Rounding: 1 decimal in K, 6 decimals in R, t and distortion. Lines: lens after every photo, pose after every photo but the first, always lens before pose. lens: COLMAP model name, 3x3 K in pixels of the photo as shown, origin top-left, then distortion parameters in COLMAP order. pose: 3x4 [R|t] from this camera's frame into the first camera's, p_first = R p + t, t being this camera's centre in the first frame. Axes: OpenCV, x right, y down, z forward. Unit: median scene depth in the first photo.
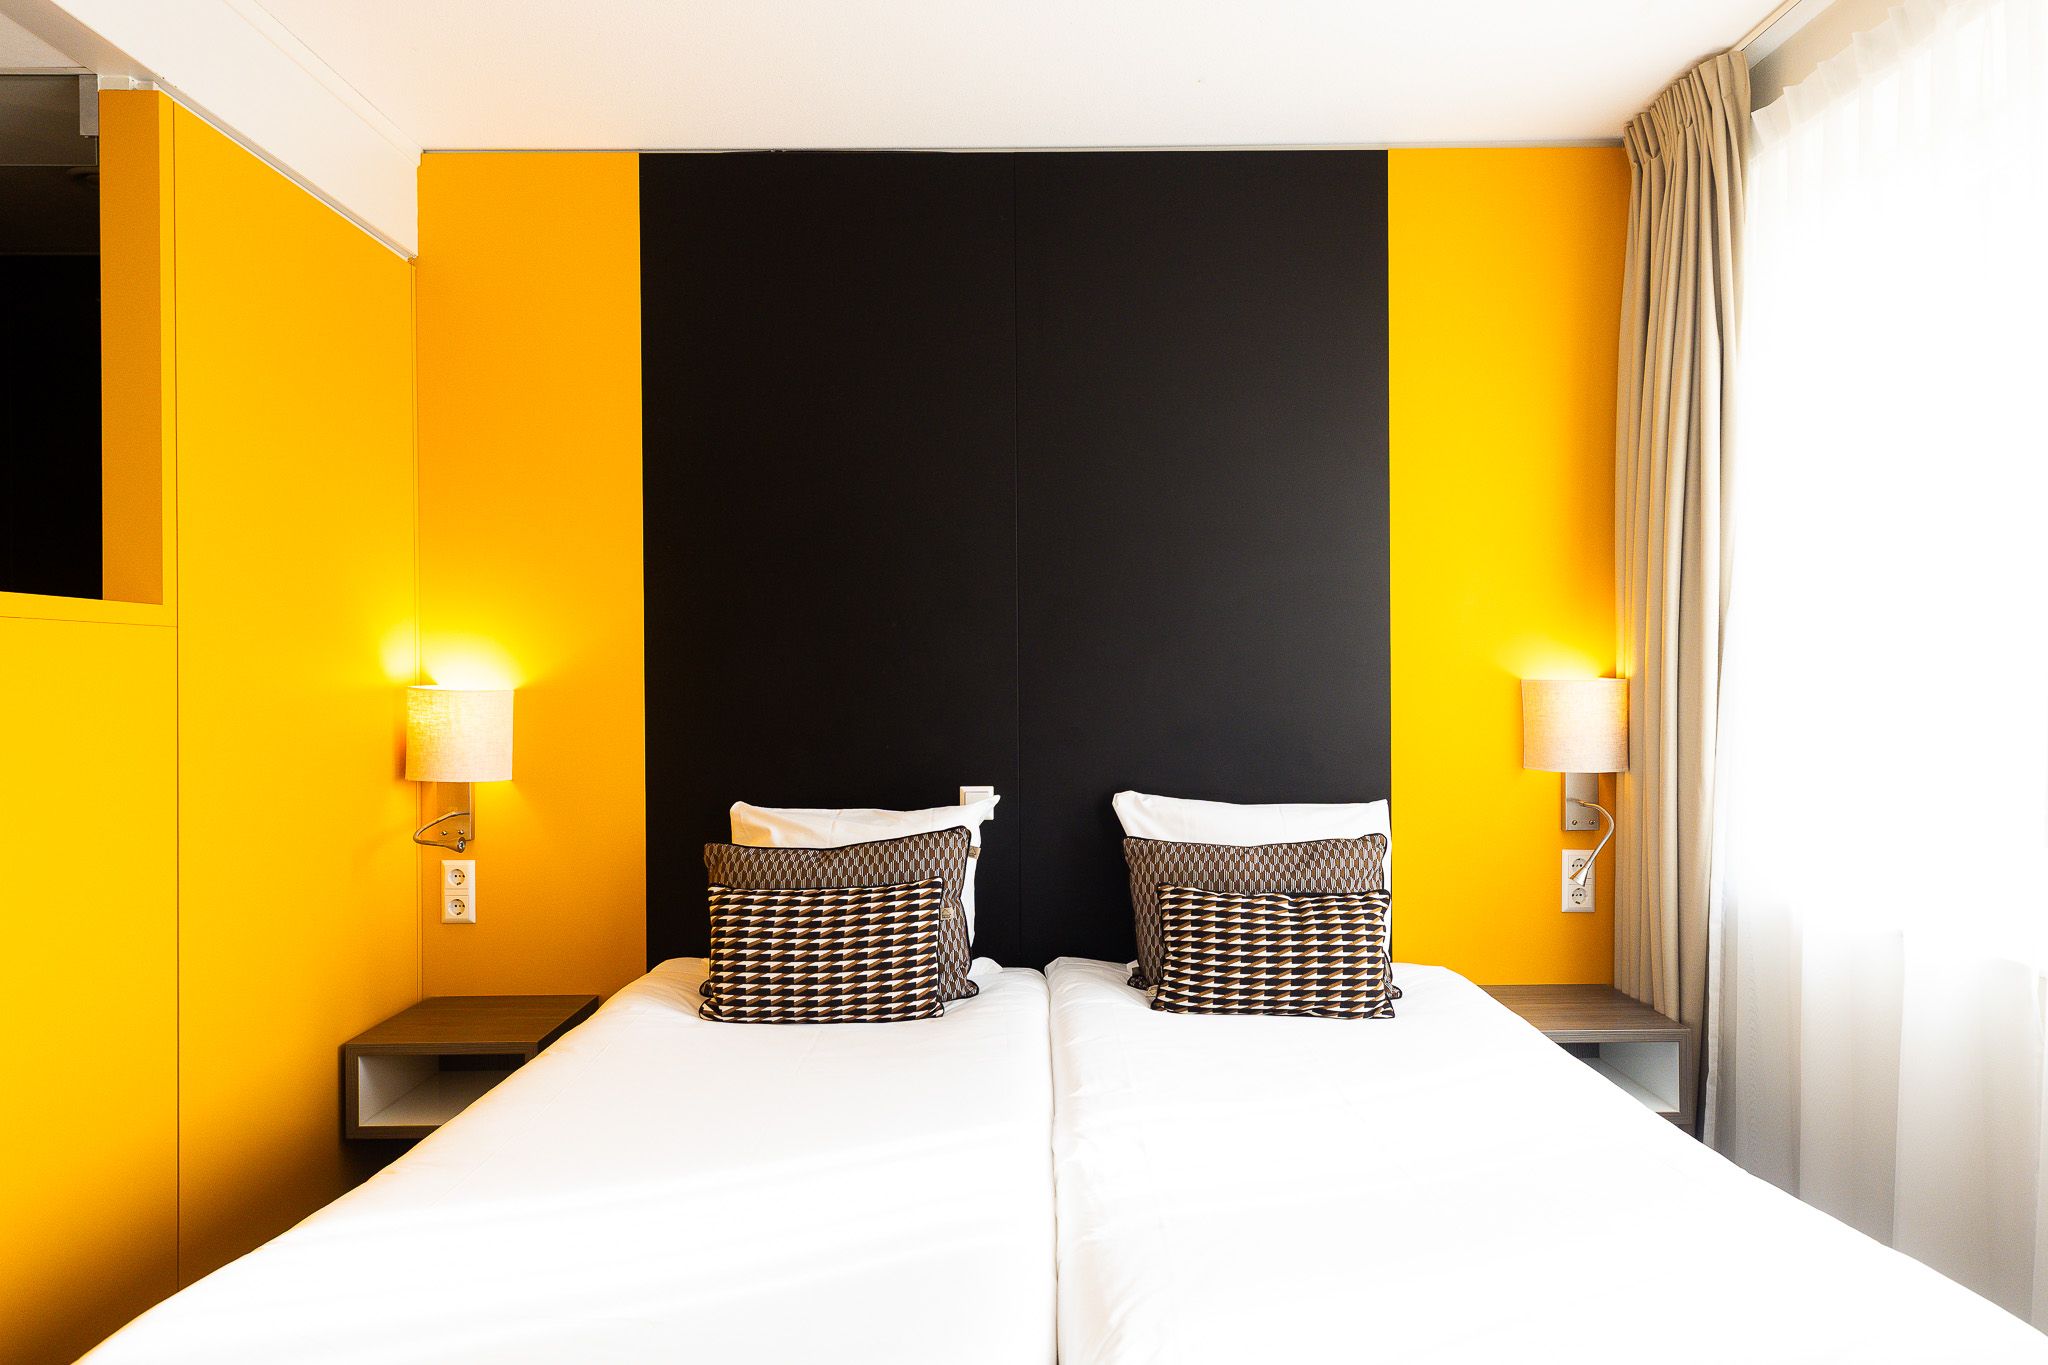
lens RADIAL K [[1312.0, 0, 1031.9], [0, 1312.0, 659.6], [0, 0, 1]] dist [0.020594, 0.000499]
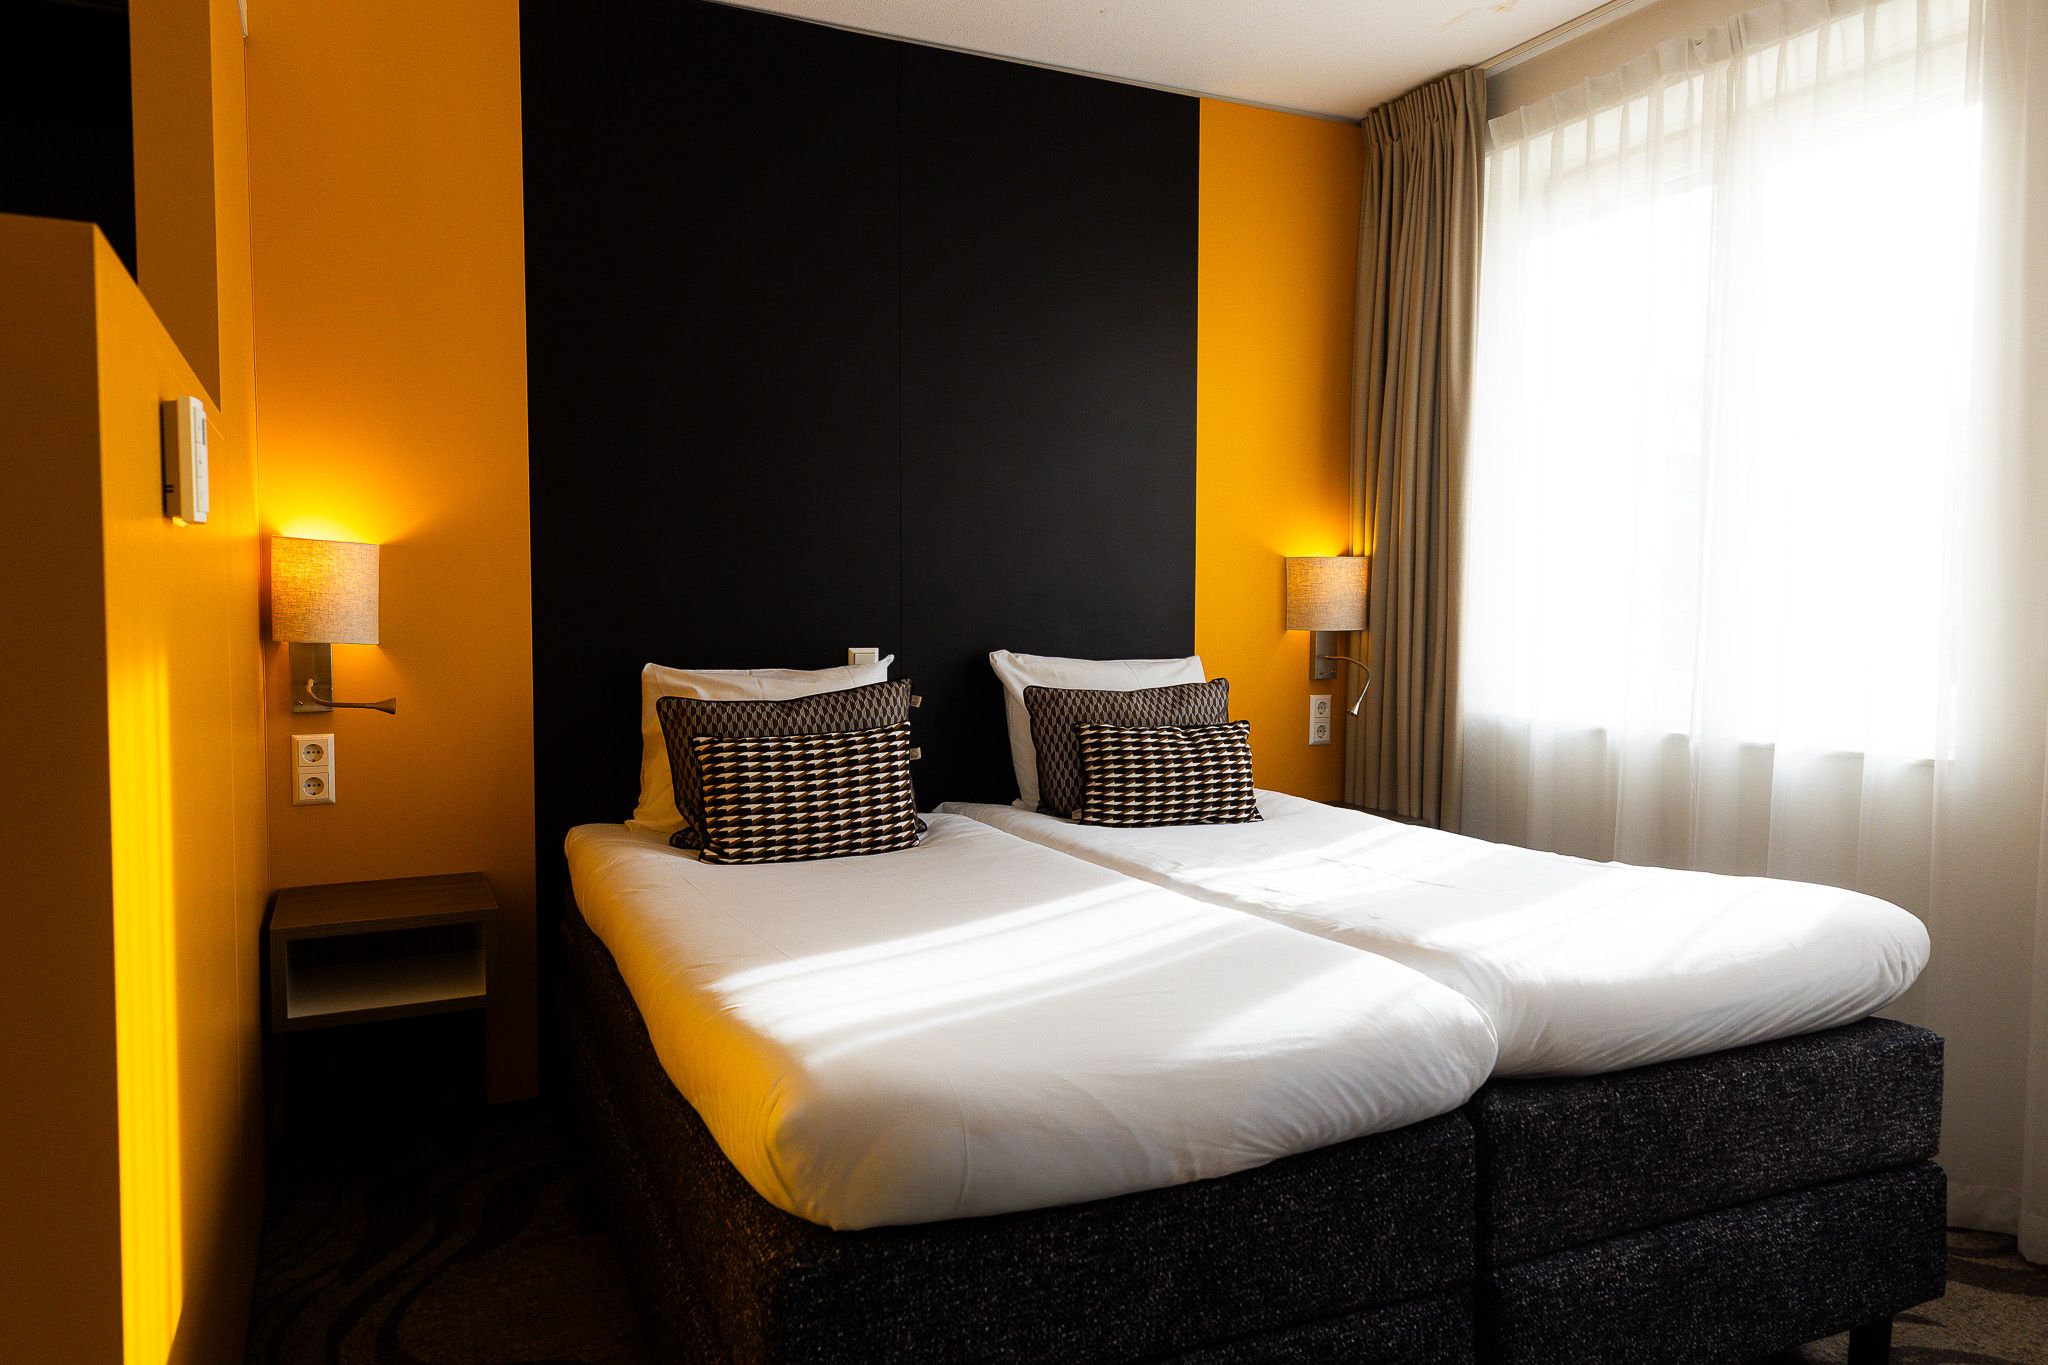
lens RADIAL K [[1381.1, 0, 987.2], [0, 1381.1, 652.6], [0, 0, 1]] dist [0.009049, 0.004140]
pose [[0.903880, -0.008563, 0.427700, -0.448349], [-0.010784, 0.999026, 0.042792, 0.054755], [-0.427649, -0.043291, 0.902908, -0.044057]]
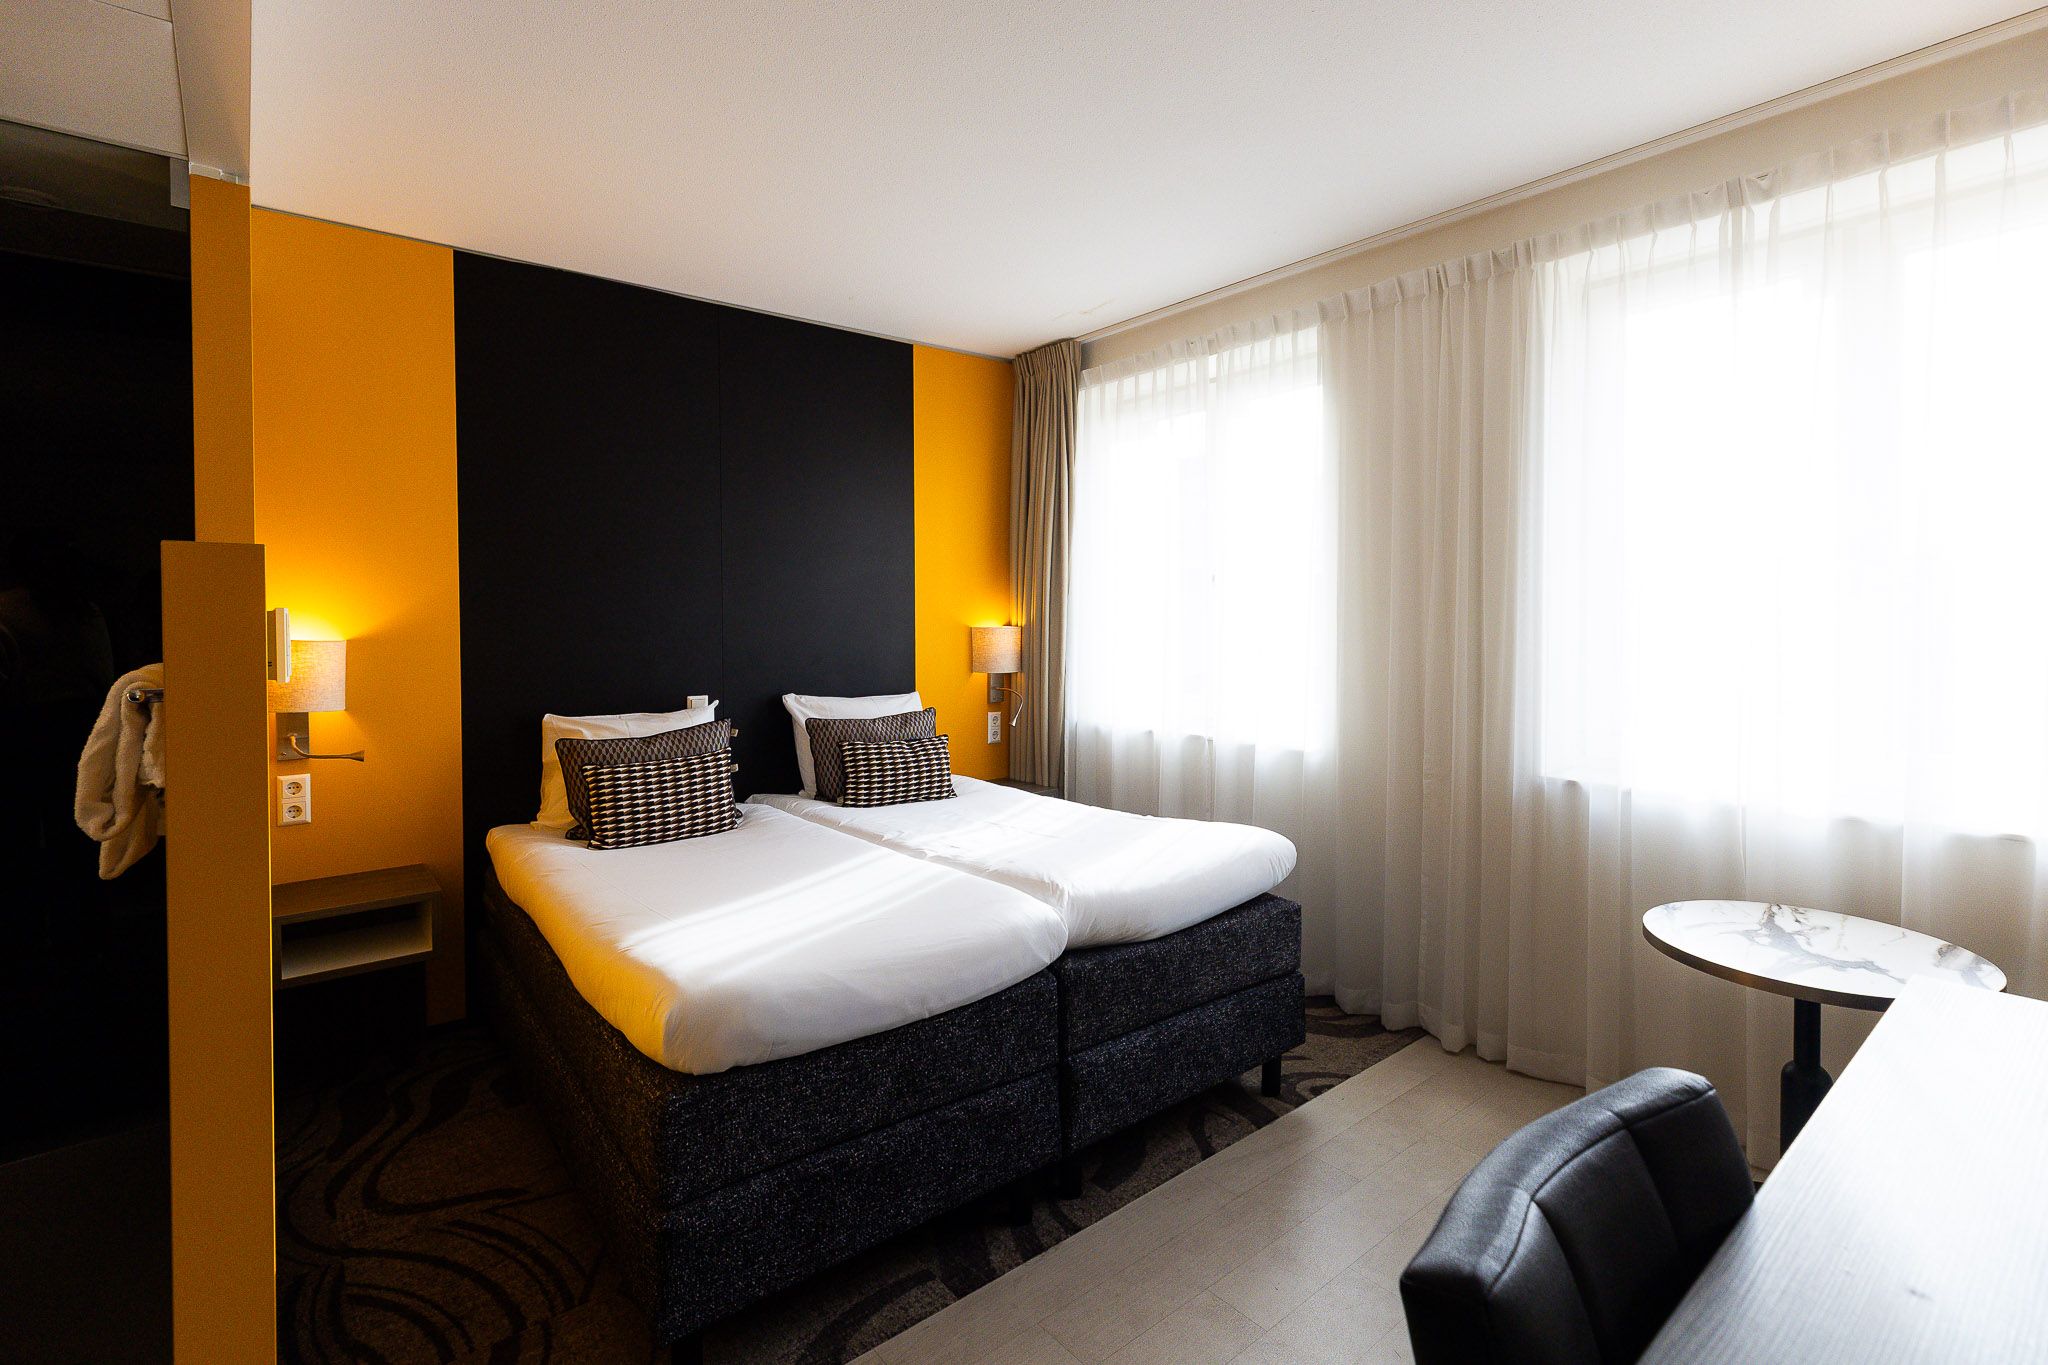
lens RADIAL K [[969.8, 0, 1012.6], [0, 969.8, 617.8], [0, 0, 1]] dist [0.002344, -0.000018]
pose [[0.779692, -0.000972, 0.626163, -0.509634], [-0.000468, 0.999998, 0.002135, -0.001870], [-0.626163, -0.001958, 0.779690, -0.173645]]
